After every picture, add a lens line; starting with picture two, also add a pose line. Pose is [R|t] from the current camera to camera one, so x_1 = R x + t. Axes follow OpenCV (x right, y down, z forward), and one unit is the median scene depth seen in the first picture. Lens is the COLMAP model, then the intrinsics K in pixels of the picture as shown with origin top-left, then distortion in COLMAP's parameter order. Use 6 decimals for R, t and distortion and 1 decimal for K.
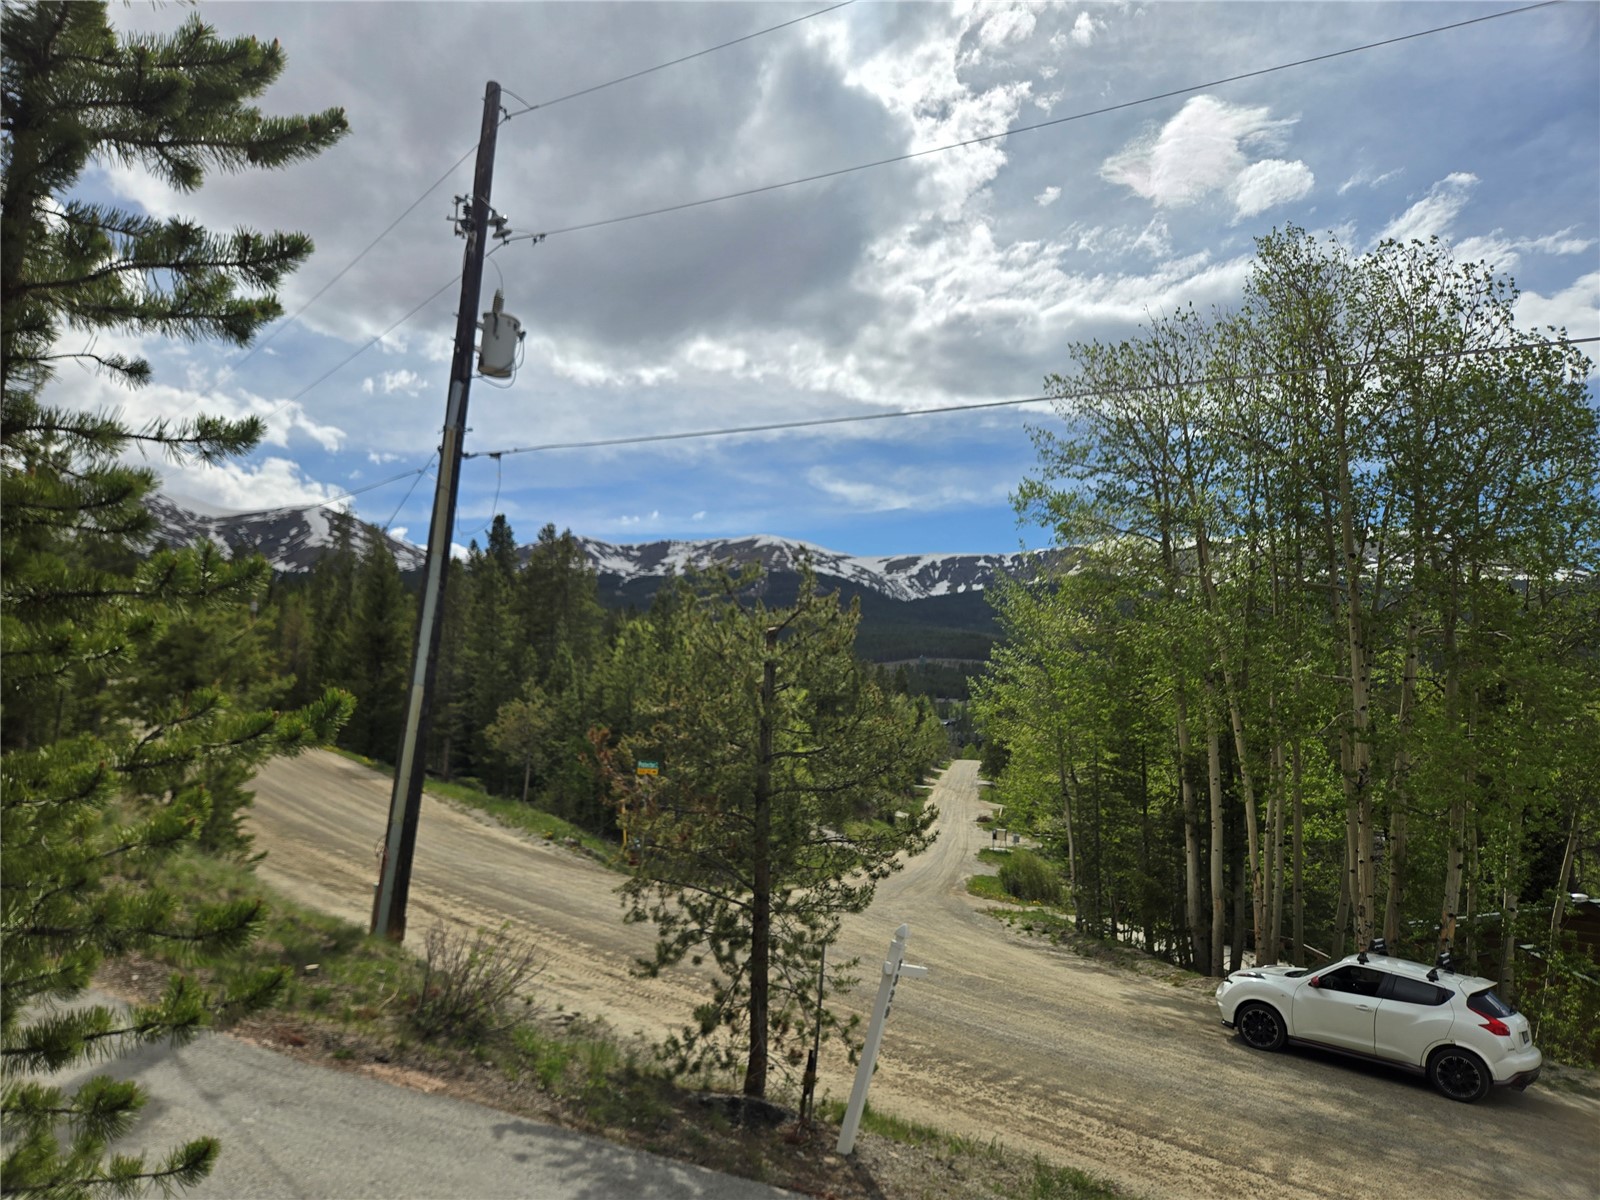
lens RADIAL K [[1077.5, 0, 787.4], [0, 1077.5, 611.4], [0, 0, 1]] dist [0.111441, -0.170915]
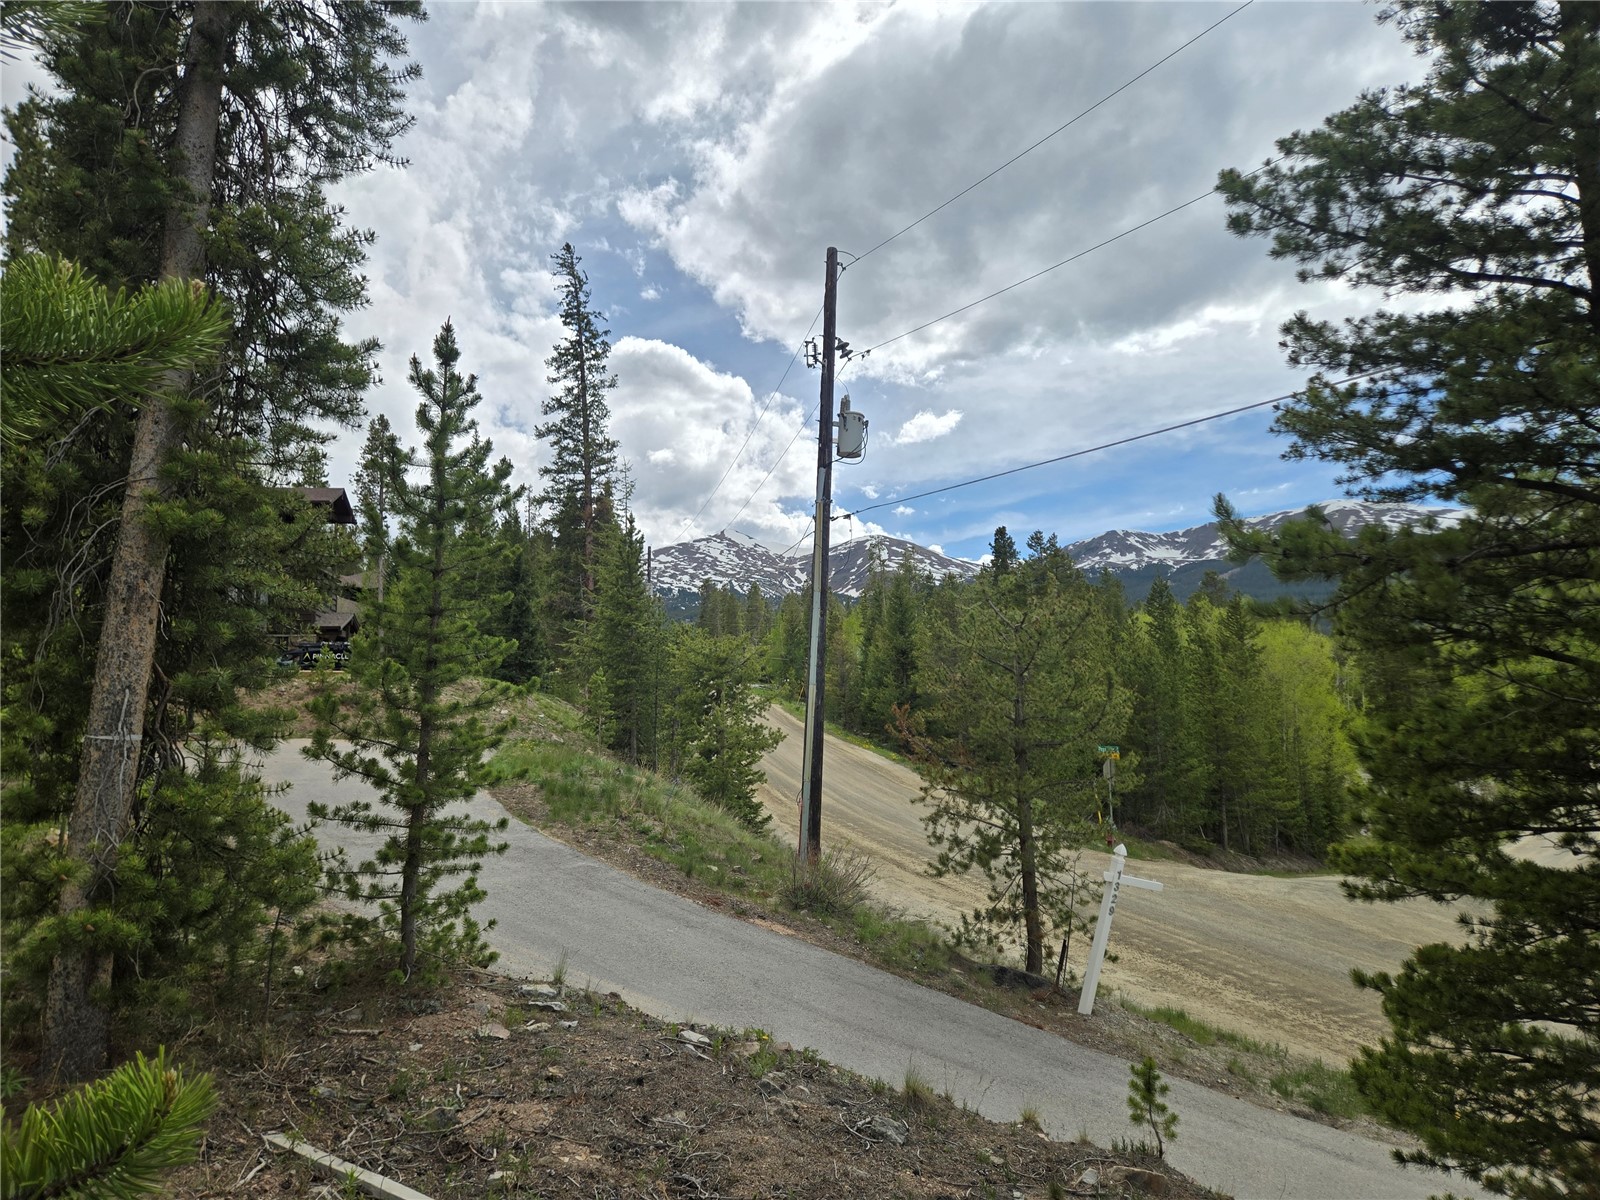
lens RADIAL K [[1071.3, 0, 773.5], [0, 1071.3, 588.9], [0, 0, 1]] dist [0.067951, -0.070829]
pose [[0.865844, -0.109346, -0.488219, 0.053795], [0.098240, 0.993985, -0.048397, 0.000900], [0.490575, -0.006059, 0.871378, -0.042011]]
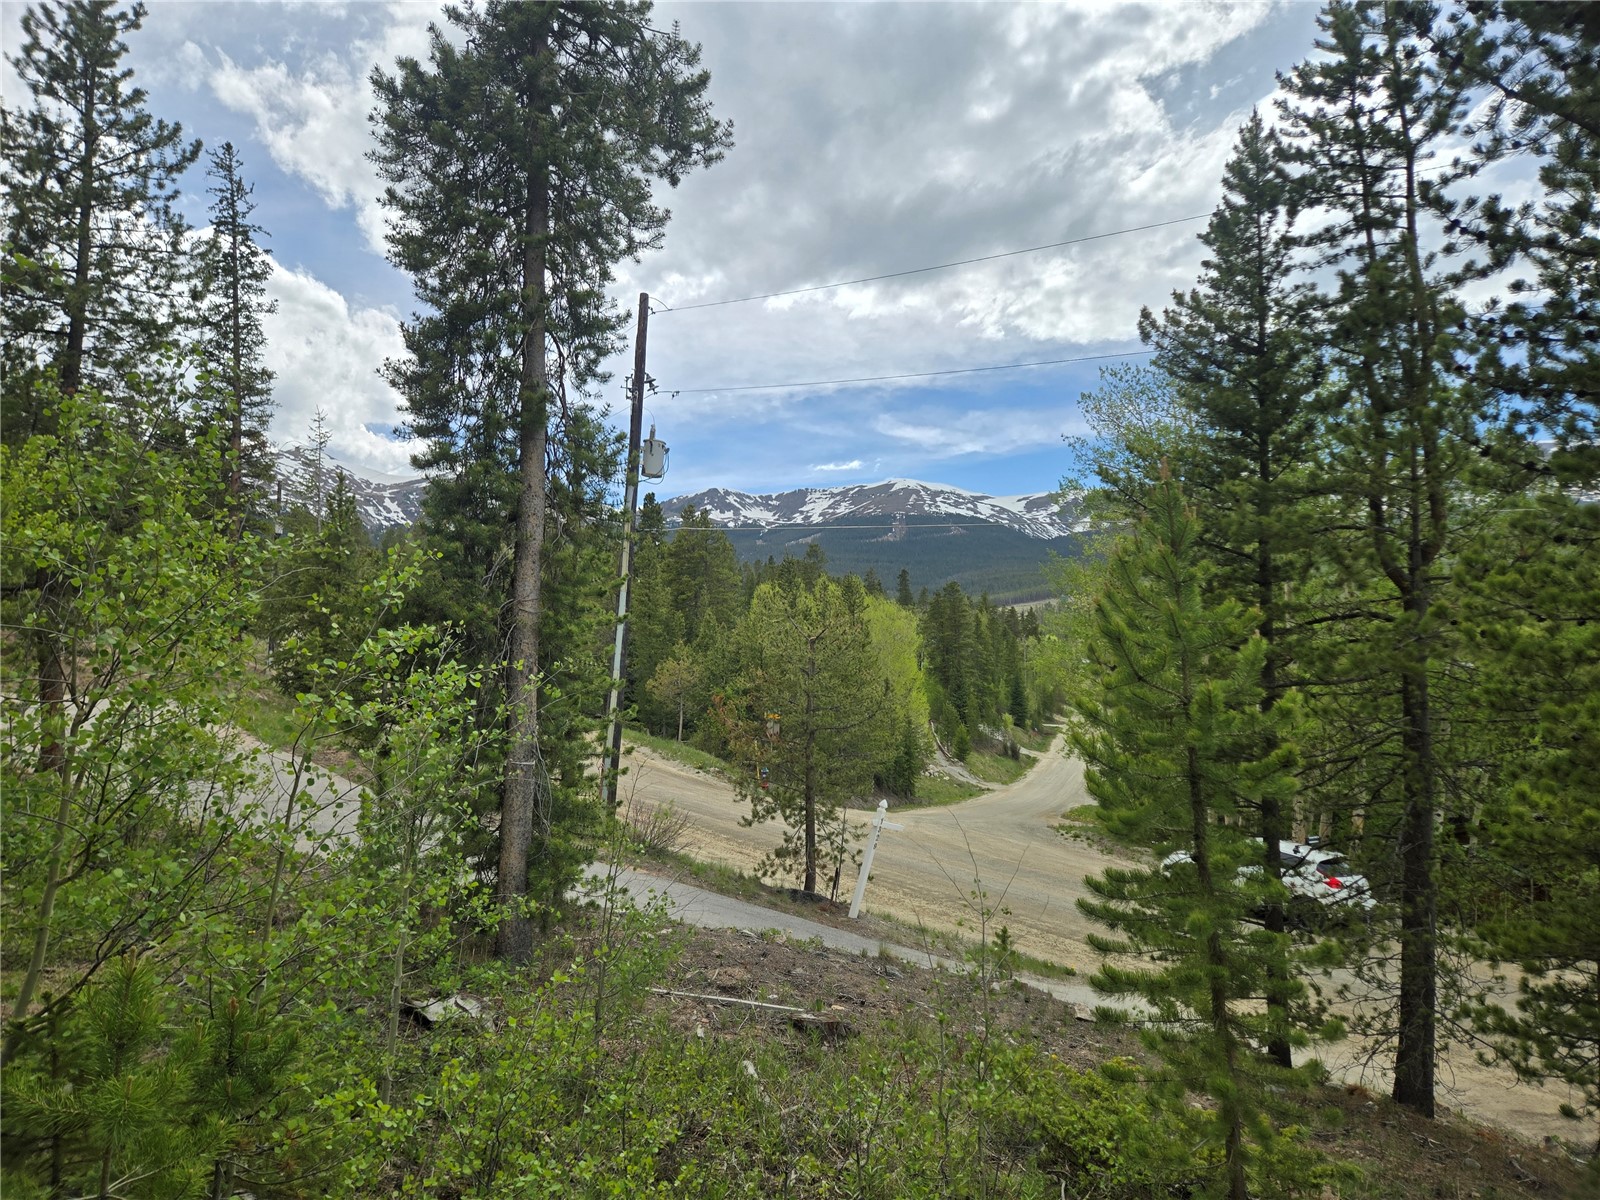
lens RADIAL K [[1077.5, 0, 787.4], [0, 1077.5, 611.4], [0, 0, 1]] dist [0.111441, -0.170915]
pose [[0.990833, -0.027946, -0.132169, 0.025645], [0.034932, 0.998096, 0.050836, -0.017099], [0.130497, -0.054987, 0.989923, -0.107205]]
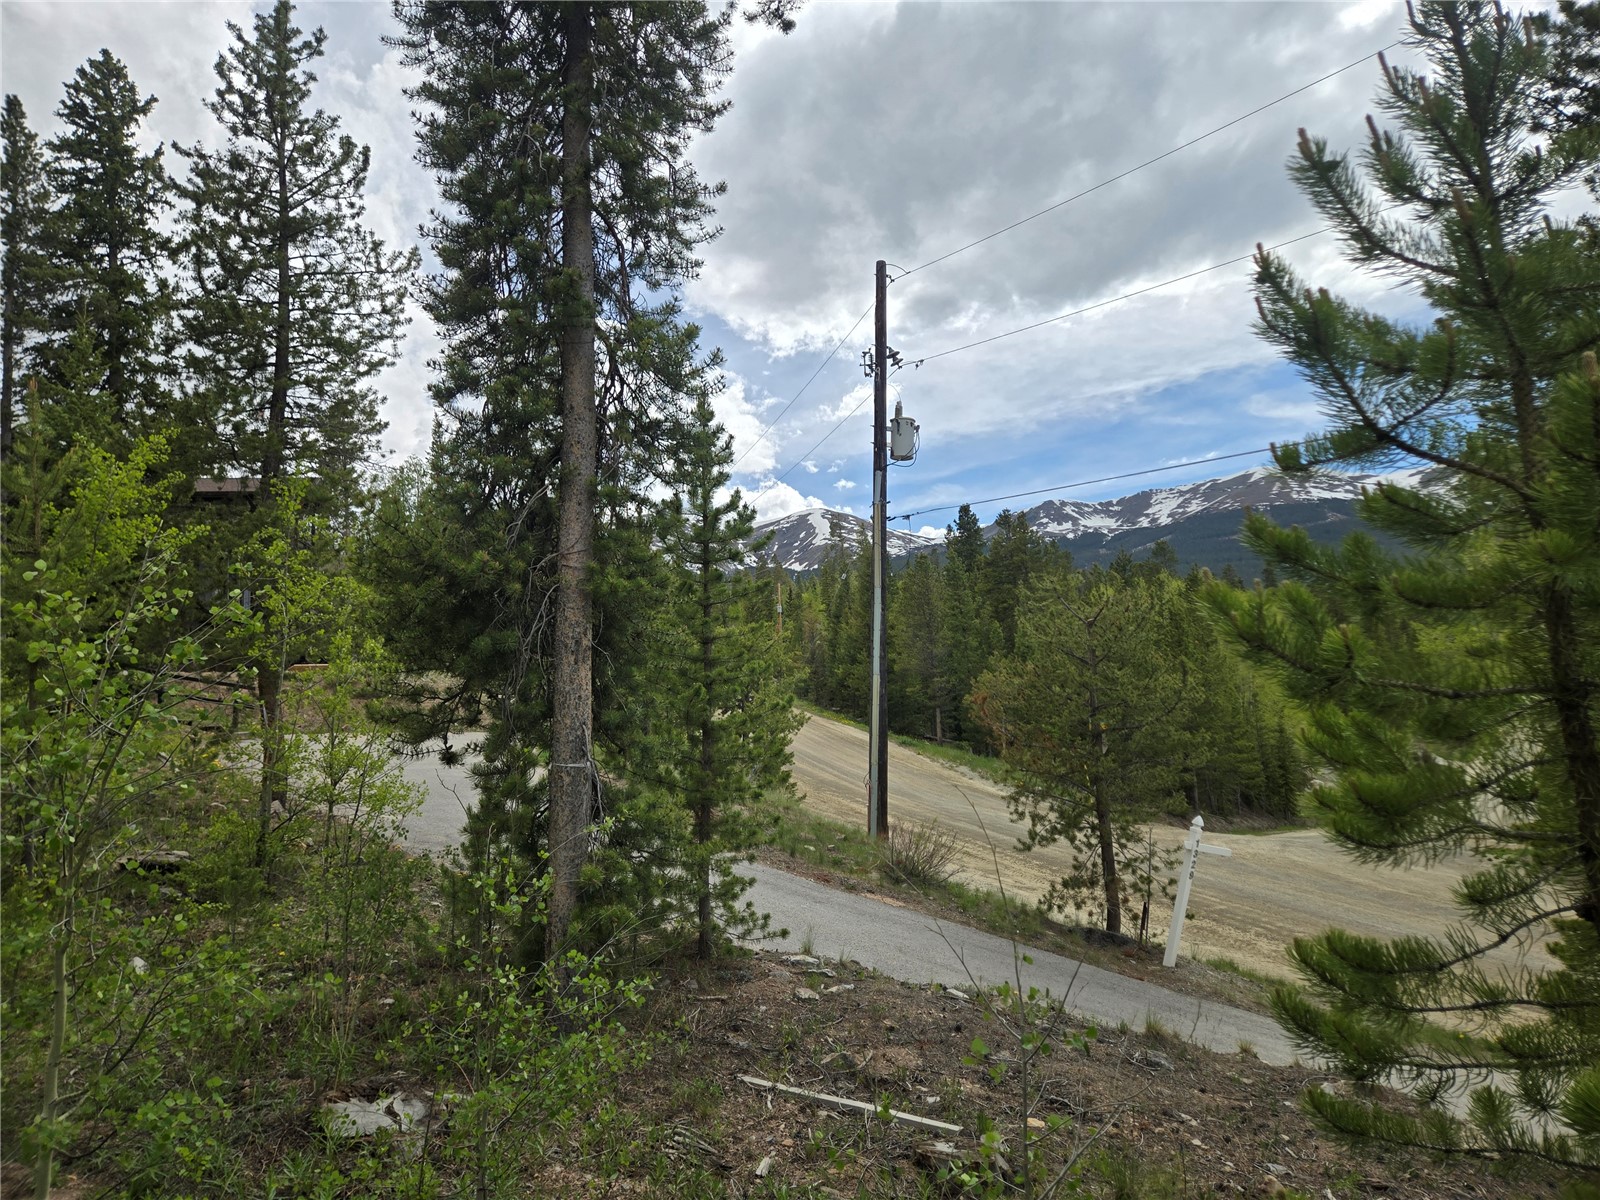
lens RADIAL K [[1071.3, 0, 773.5], [0, 1071.3, 588.9], [0, 0, 1]] dist [0.067951, -0.070829]
pose [[0.889957, -0.114953, -0.441318, 0.035904], [0.119323, 0.992693, -0.017947, -0.007220], [0.440157, -0.036688, 0.897171, -0.069781]]
